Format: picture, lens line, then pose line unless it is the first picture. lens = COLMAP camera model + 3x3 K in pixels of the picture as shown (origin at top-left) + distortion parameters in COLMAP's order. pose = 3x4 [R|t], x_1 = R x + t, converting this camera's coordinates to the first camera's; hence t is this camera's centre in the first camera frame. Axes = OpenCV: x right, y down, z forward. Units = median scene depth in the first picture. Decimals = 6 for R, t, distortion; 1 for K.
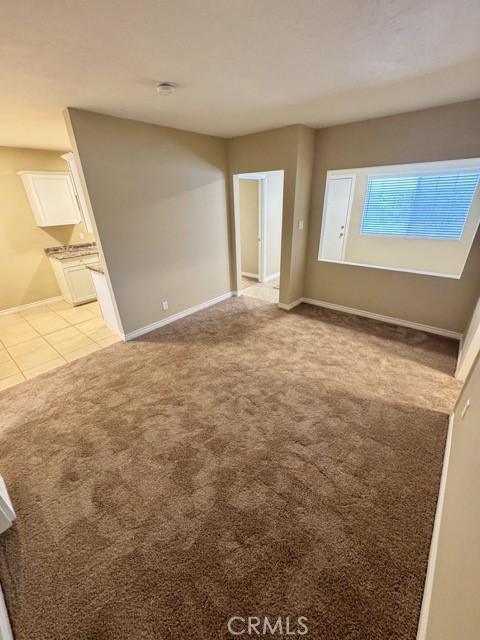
lens RADIAL K [[255.8, 0, 240.8], [0, 255.8, 318.8], [0, 0, 1]] dist [-0.001883, 0.000097]
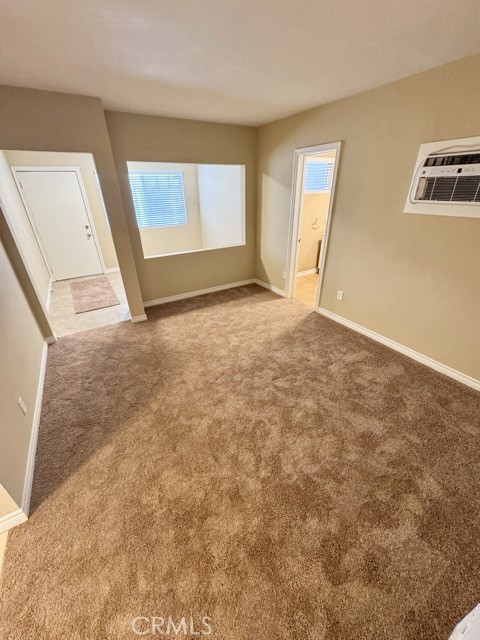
lens RADIAL K [[255.8, 0, 240.8], [0, 255.8, 318.8], [0, 0, 1]] dist [-0.001883, 0.000097]
pose [[0.315913, -0.414017, 0.853691, -0.458570], [0.414035, 0.869735, 0.268582, -0.138820], [-0.853683, 0.268609, 0.446178, 0.331983]]
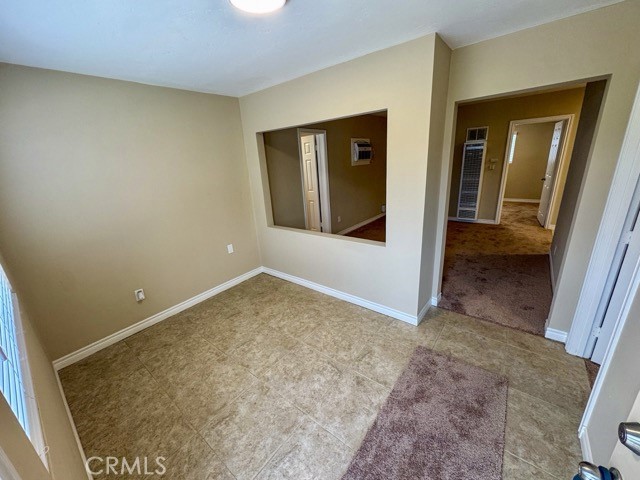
lens RADIAL K [[255.8, 0, 320.0], [0, 255.8, 240.0], [0, 0, 1]] dist [-0.001883, 0.000097]
pose [[-0.995257, 0.097276, -0.000479, 0.462152], [0.070822, 0.727959, 0.681953, -0.661359], [0.066687, 0.678684, -0.731396, 1.403520]]
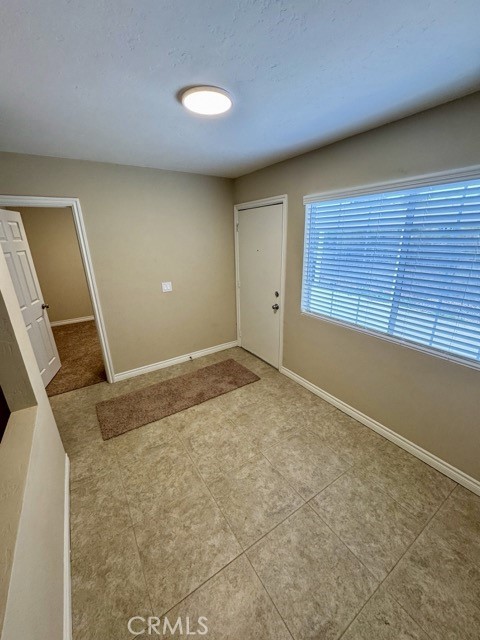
lens RADIAL K [[255.8, 0, 240.8], [0, 255.8, 318.8], [0, 0, 1]] dist [-0.001883, 0.000097]
pose [[0.958017, 0.098883, -0.269120, 0.672542], [-0.127900, 0.987466, -0.092475, -0.357928], [0.256602, 0.123013, 0.958657, 0.700659]]
